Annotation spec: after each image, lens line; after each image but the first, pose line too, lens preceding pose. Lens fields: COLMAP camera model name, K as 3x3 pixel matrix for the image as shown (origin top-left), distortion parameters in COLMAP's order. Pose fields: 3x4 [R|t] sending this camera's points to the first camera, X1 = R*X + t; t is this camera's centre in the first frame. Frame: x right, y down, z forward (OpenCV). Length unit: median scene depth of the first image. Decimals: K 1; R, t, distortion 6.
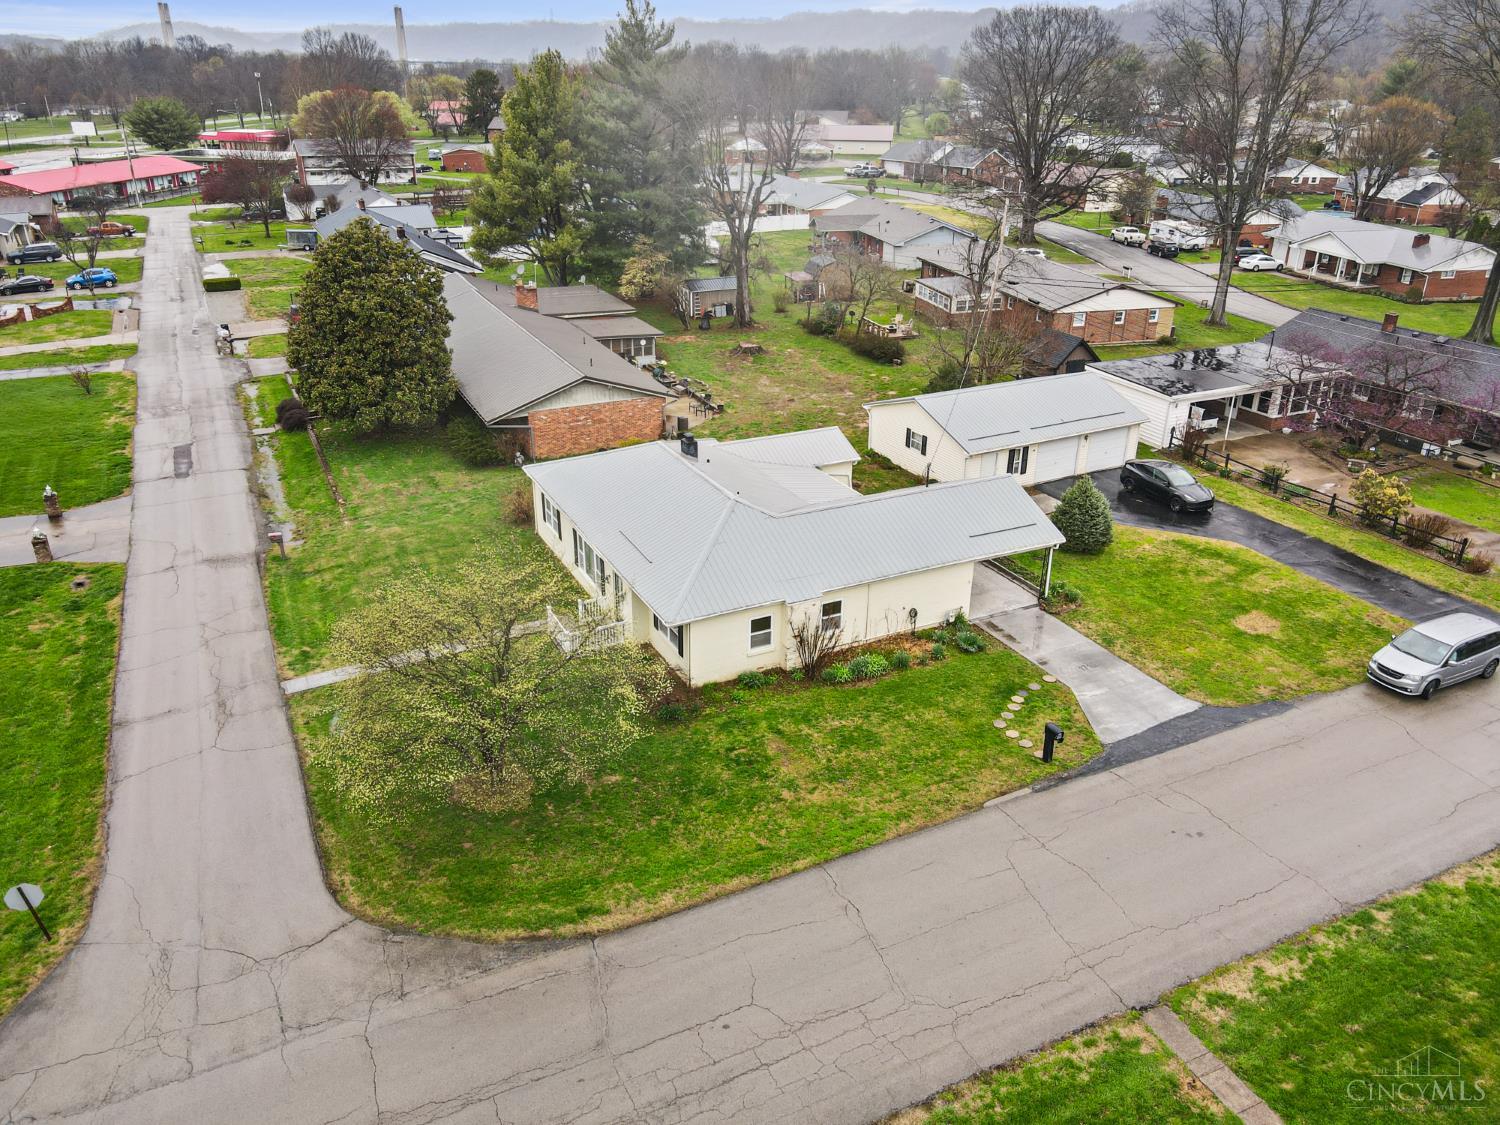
lens RADIAL K [[1079.3, 0, 749.3], [0, 1079.3, 569.4], [0, 0, 1]] dist [-0.006016, 0.036229]
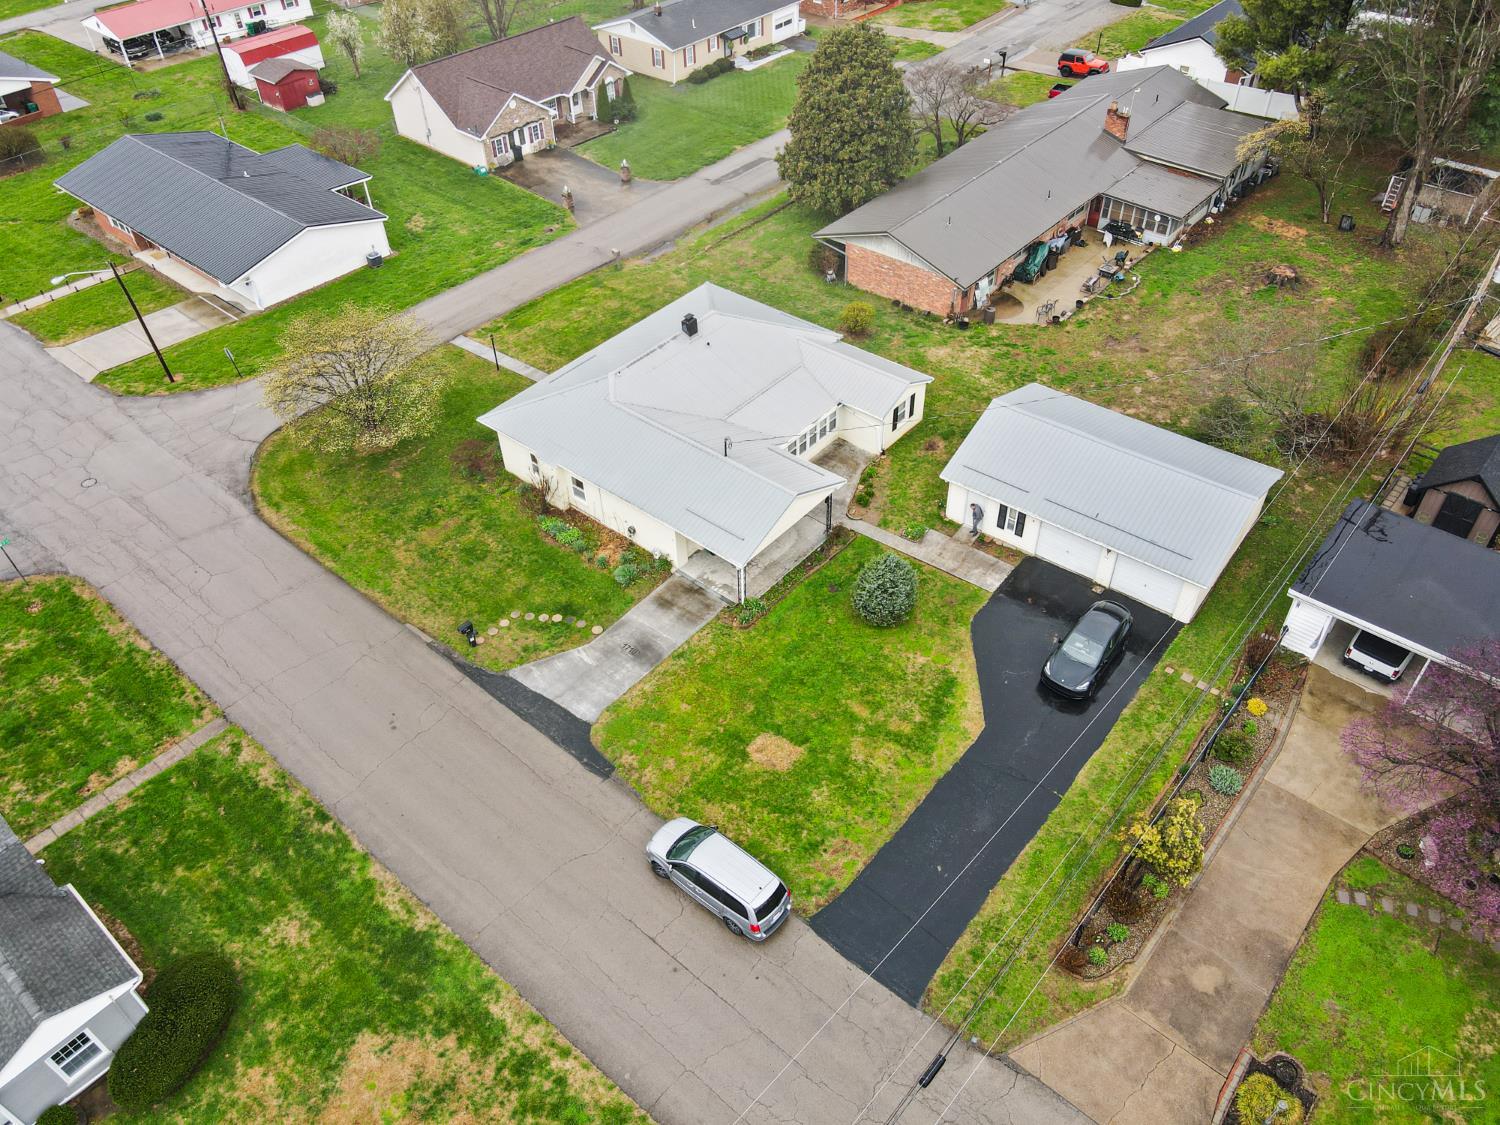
lens RADIAL K [[1079.3, 0, 749.3], [0, 1079.3, 569.4], [0, 0, 1]] dist [-0.006016, 0.036229]
pose [[0.403654, 0.612468, -0.679666, 1.085313], [-0.365893, 0.788949, 0.493641, -0.586145], [0.838561, 0.049425, 0.542561, 0.475595]]
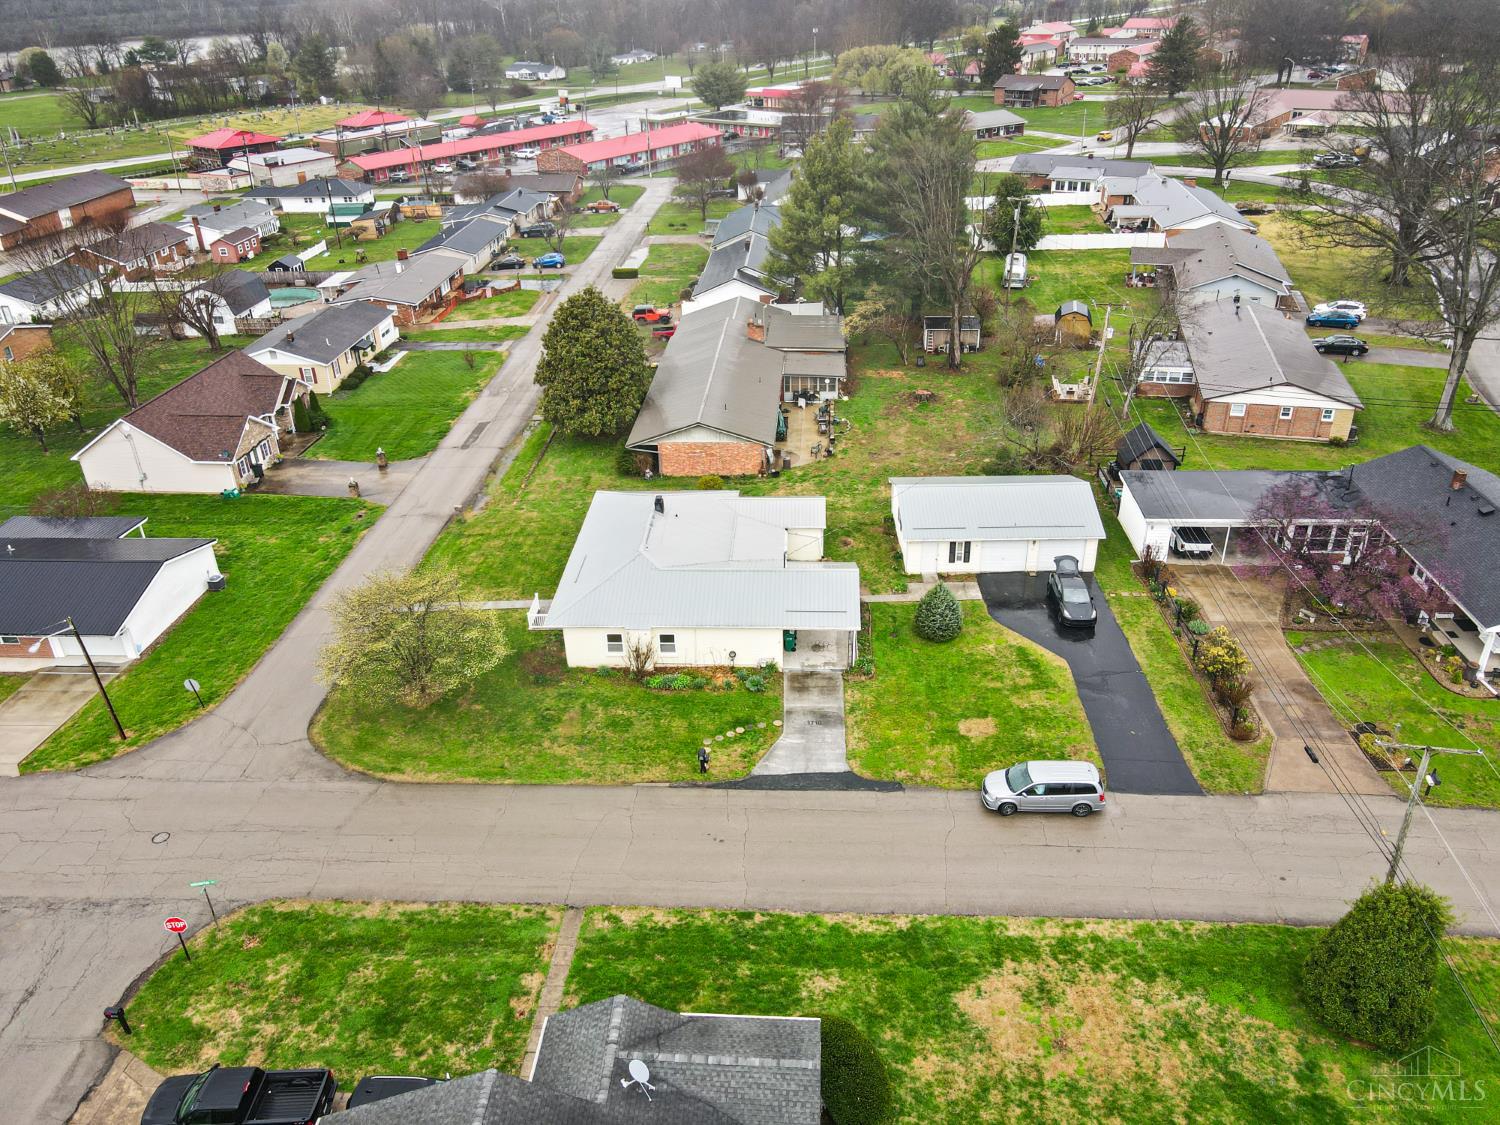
lens RADIAL K [[1079.3, 0, 749.3], [0, 1079.3, 569.4], [0, 0, 1]] dist [-0.006016, 0.036229]
pose [[0.872183, 0.210270, -0.441683, 0.807867], [-0.178021, 0.977426, 0.113785, -0.244950], [0.455638, -0.020613, 0.889926, -0.271648]]
